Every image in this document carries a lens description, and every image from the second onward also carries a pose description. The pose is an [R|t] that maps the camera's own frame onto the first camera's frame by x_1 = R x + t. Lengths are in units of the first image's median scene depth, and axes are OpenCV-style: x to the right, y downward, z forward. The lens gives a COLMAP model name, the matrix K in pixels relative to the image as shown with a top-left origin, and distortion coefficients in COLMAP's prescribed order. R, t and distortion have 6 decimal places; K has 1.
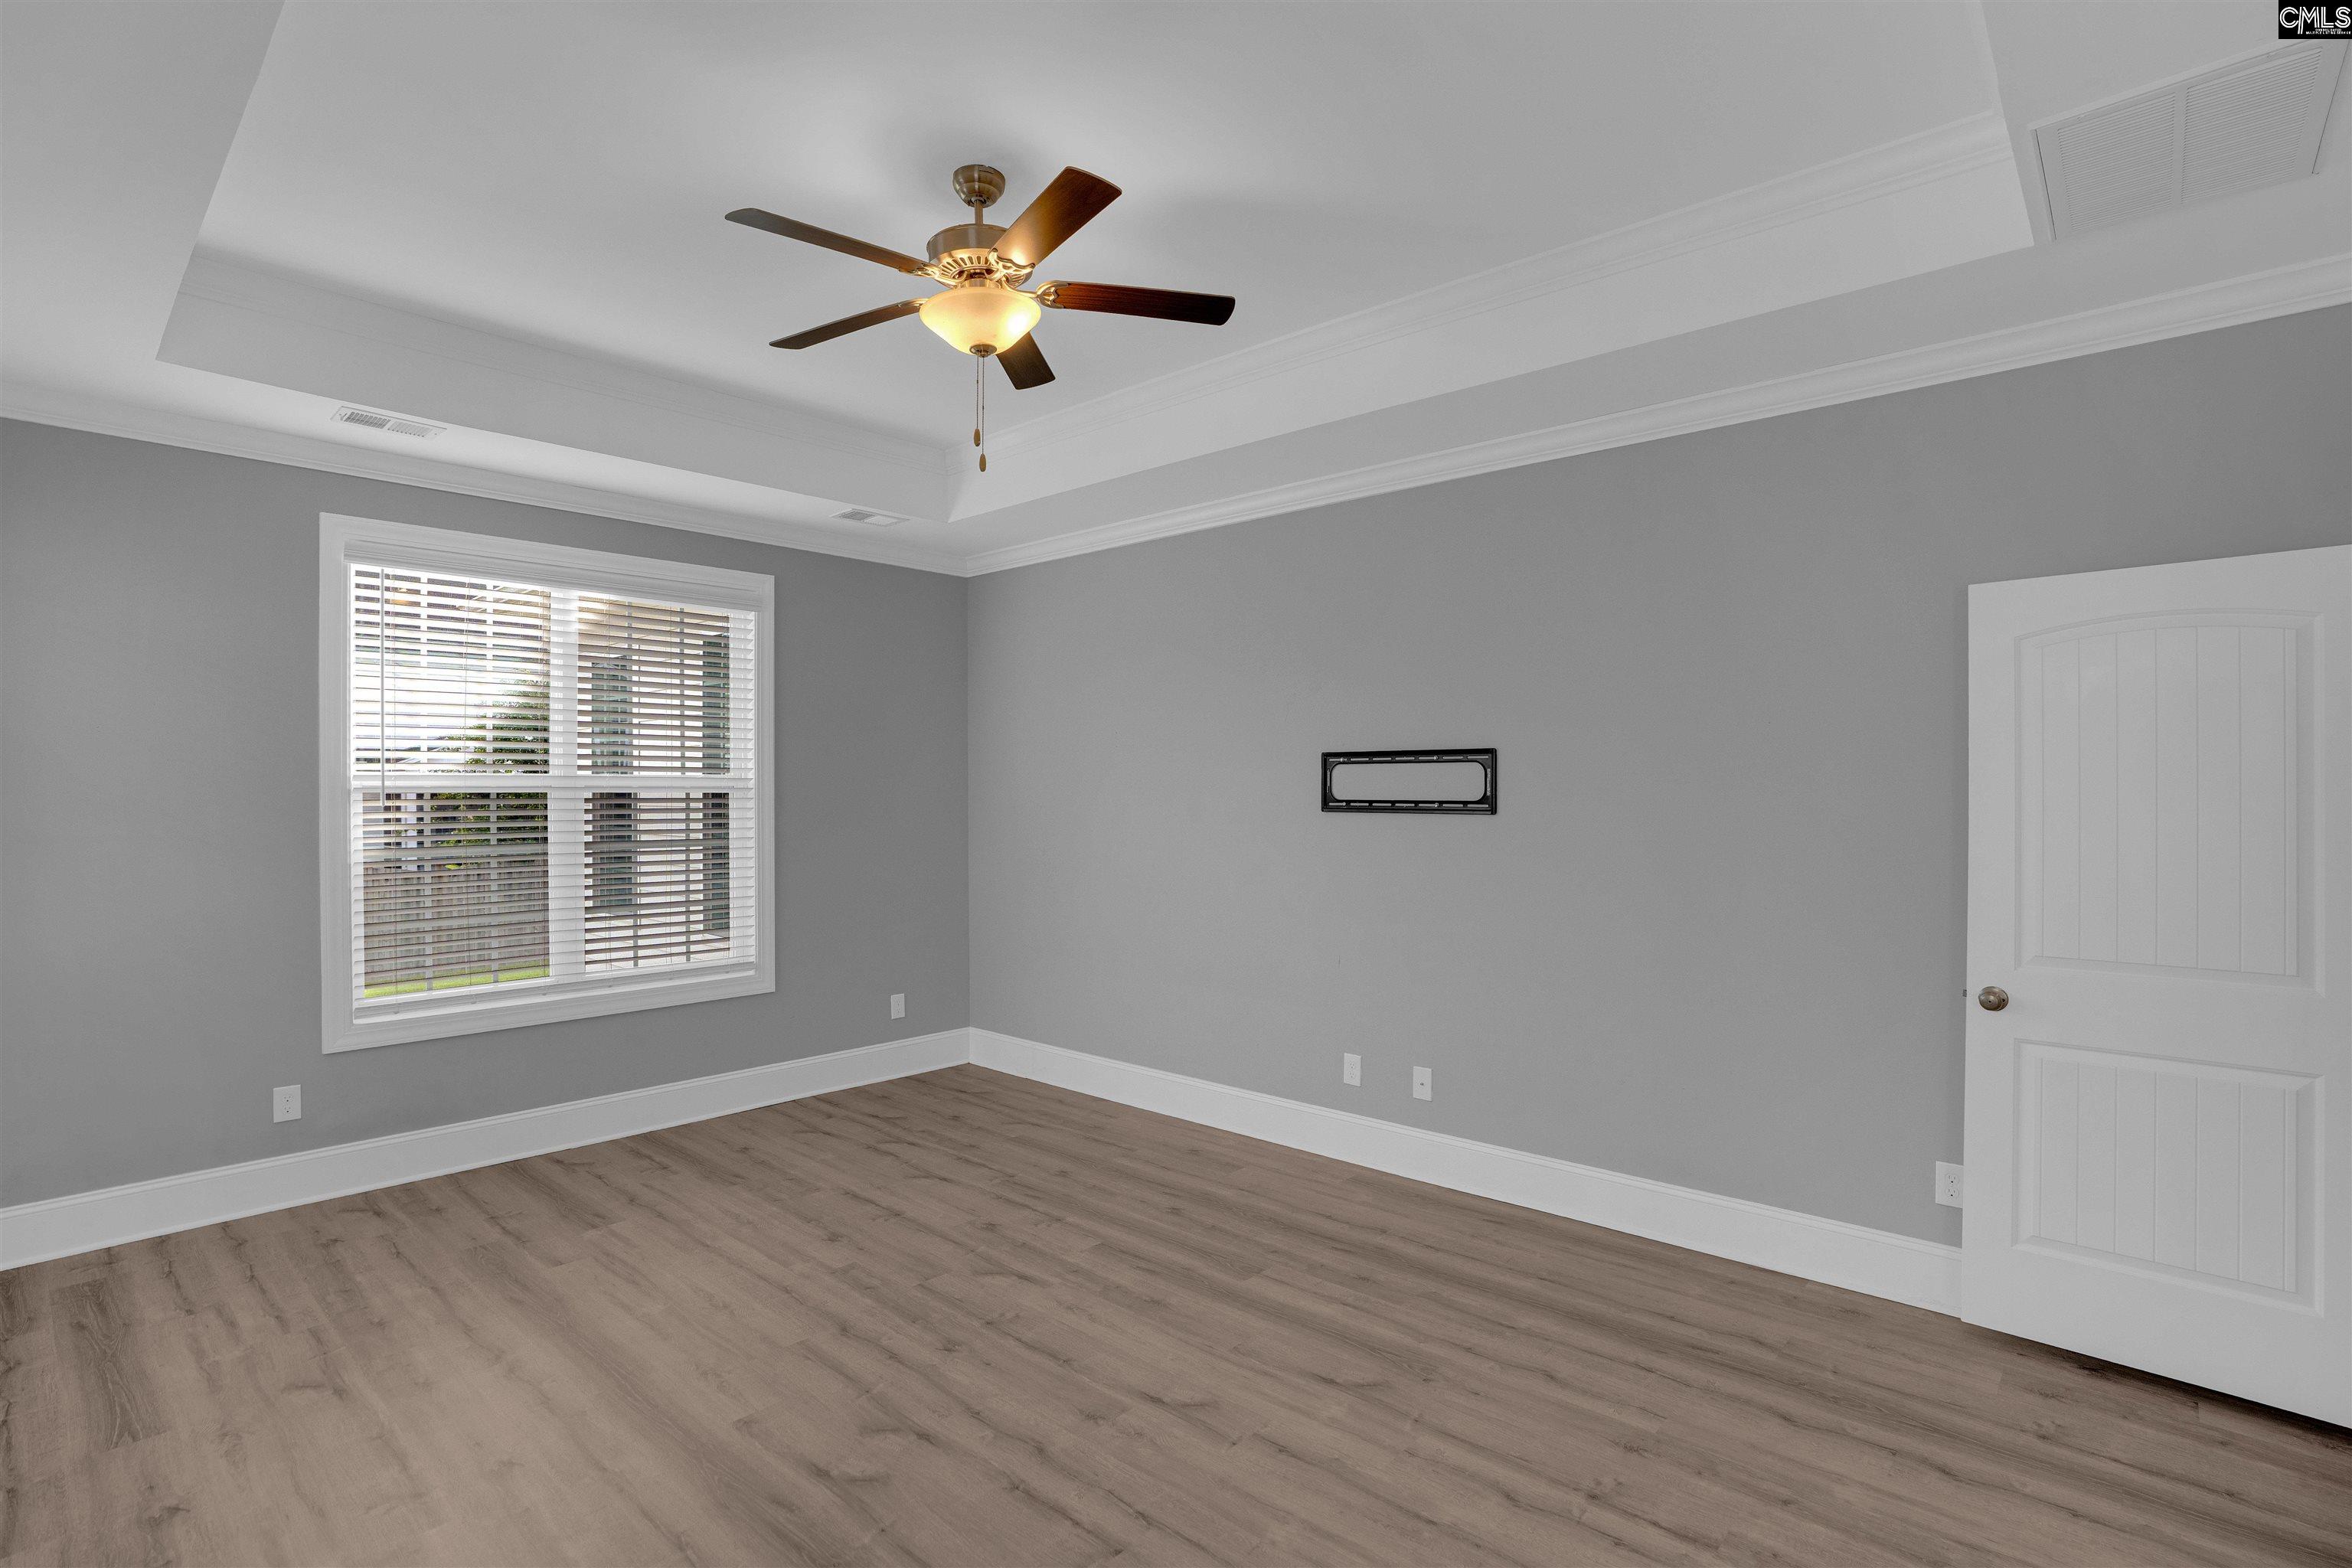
lens RADIAL K [[1121.3, 0, 1181.0], [0, 1121.3, 788.8], [0, 0, 1]] dist [-0.020615, 0.000951]
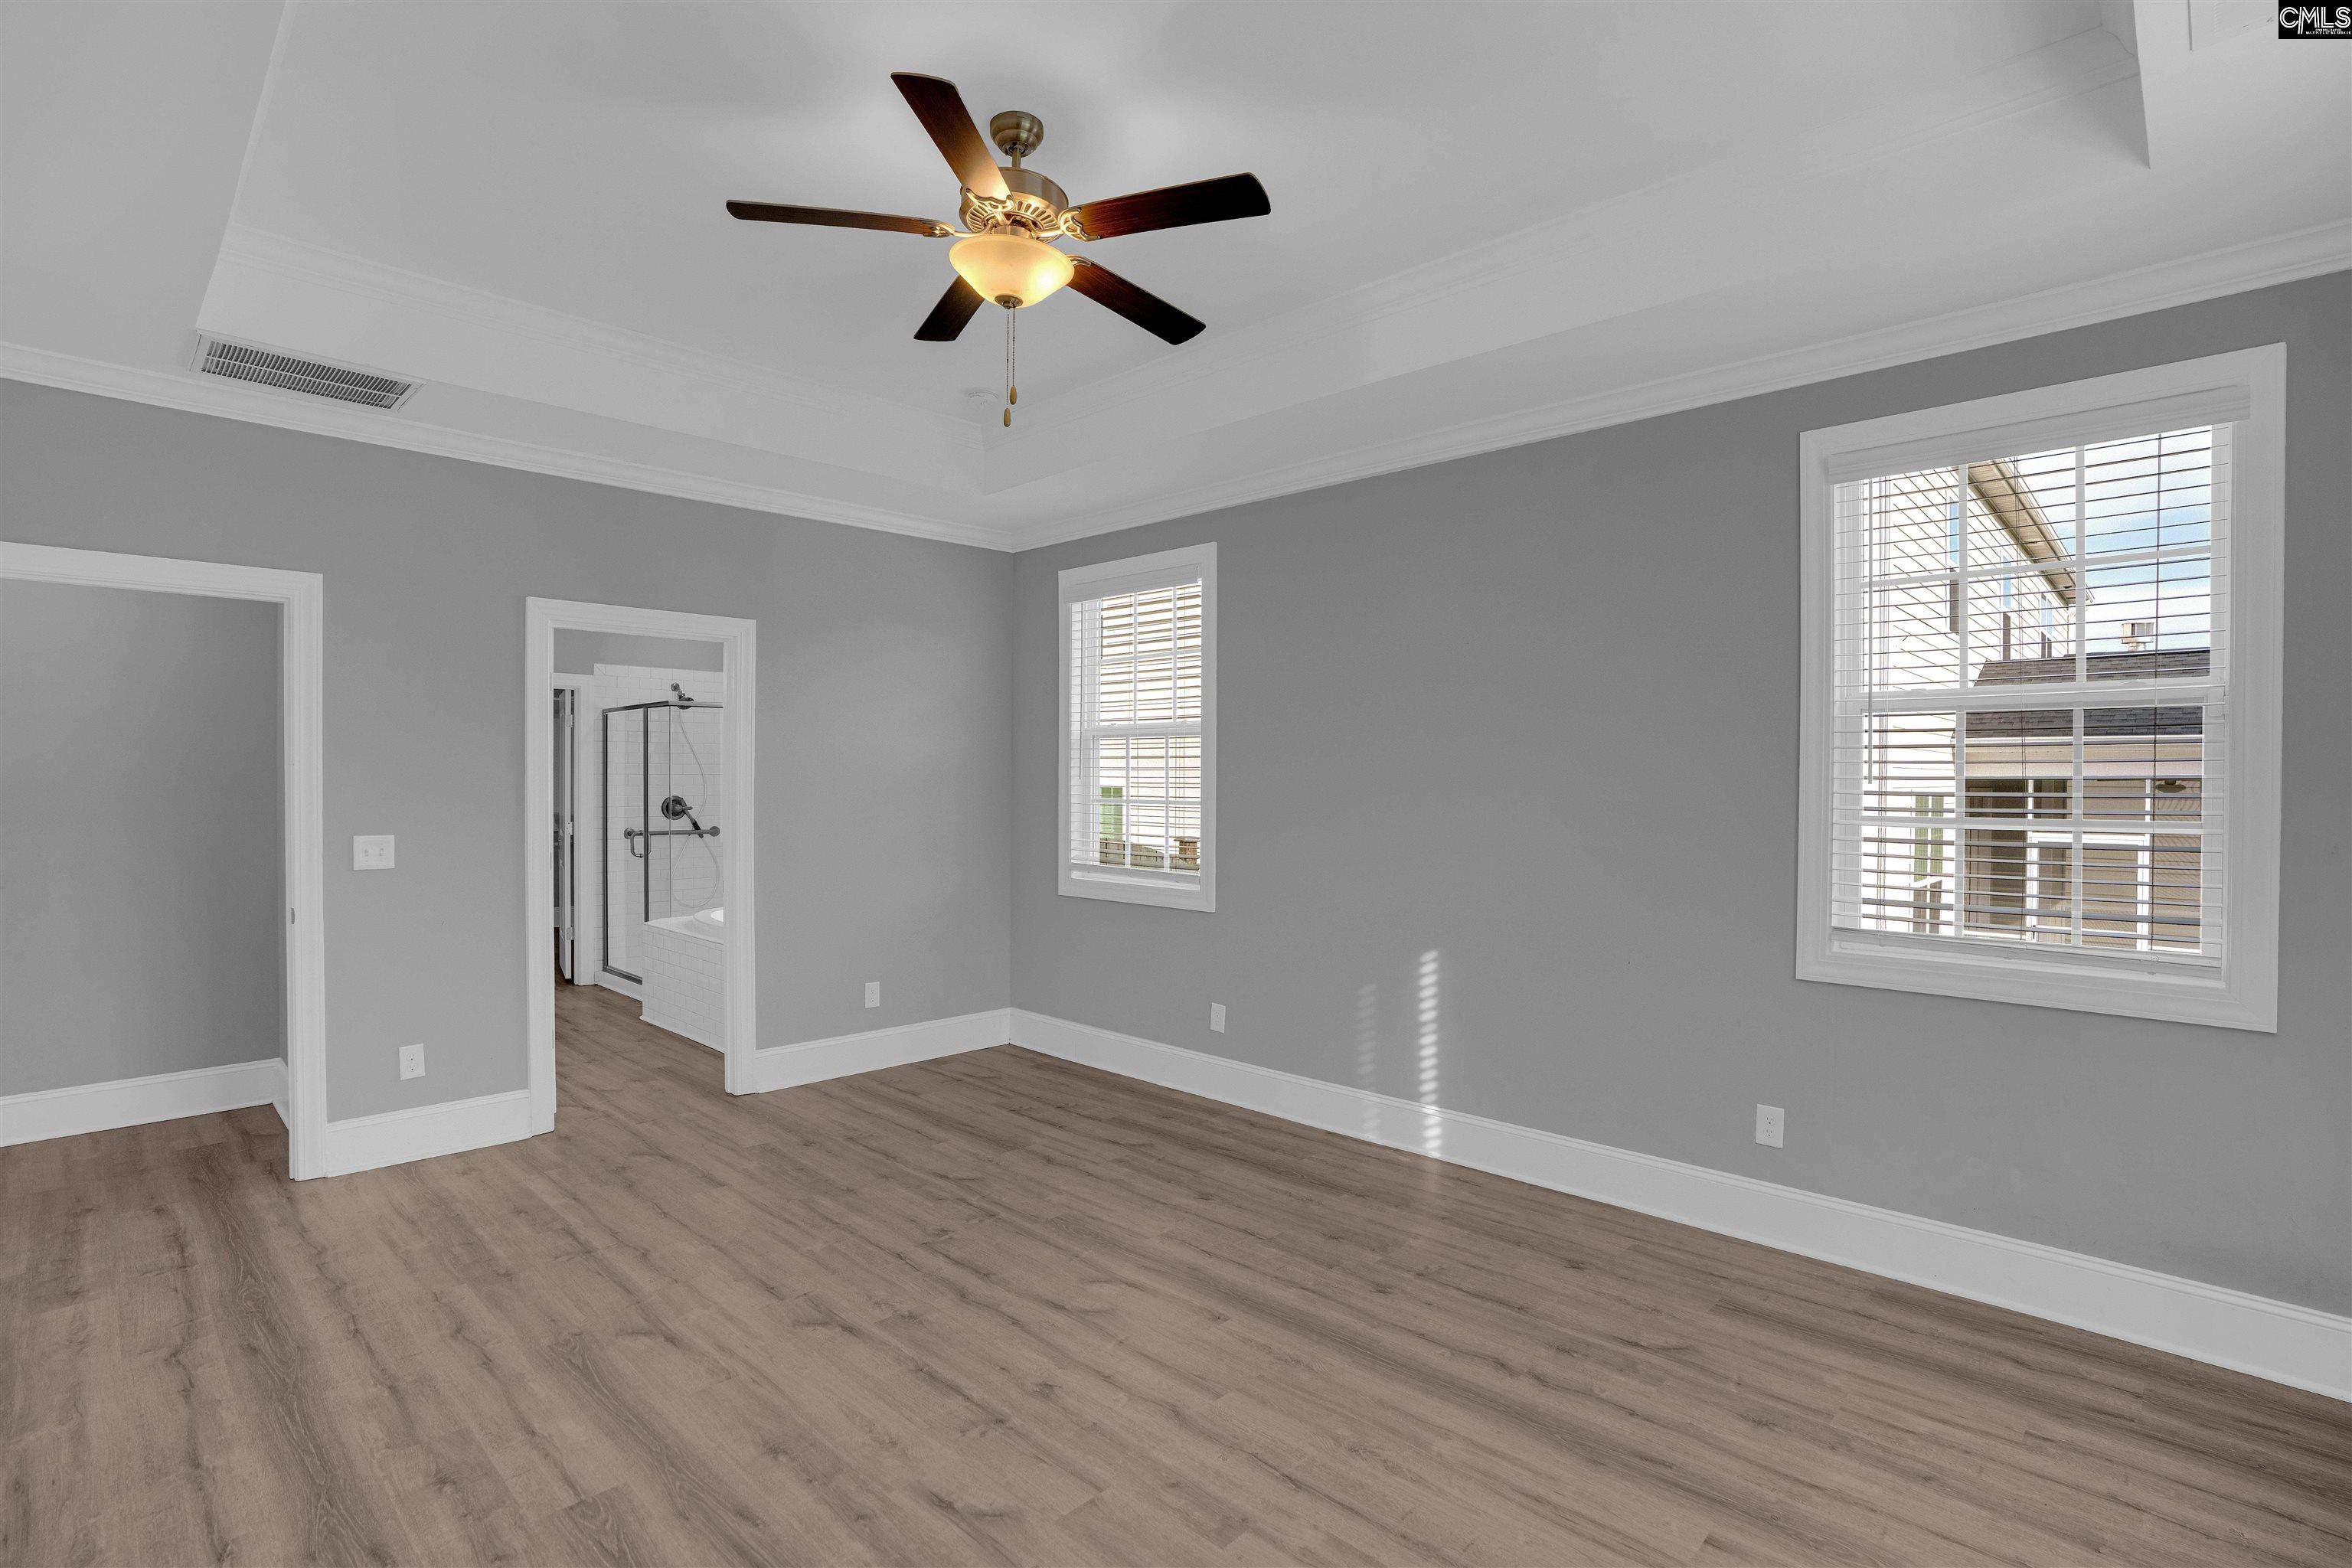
lens RADIAL K [[1121.3, 0, 1181.0], [0, 1121.3, 788.8], [0, 0, 1]] dist [-0.020615, 0.000951]
pose [[-0.999592, -0.003444, 0.028349, -0.353638], [-0.003240, 0.999969, 0.007239, 0.020401], [-0.028373, 0.007144, -0.999572, 1.963446]]
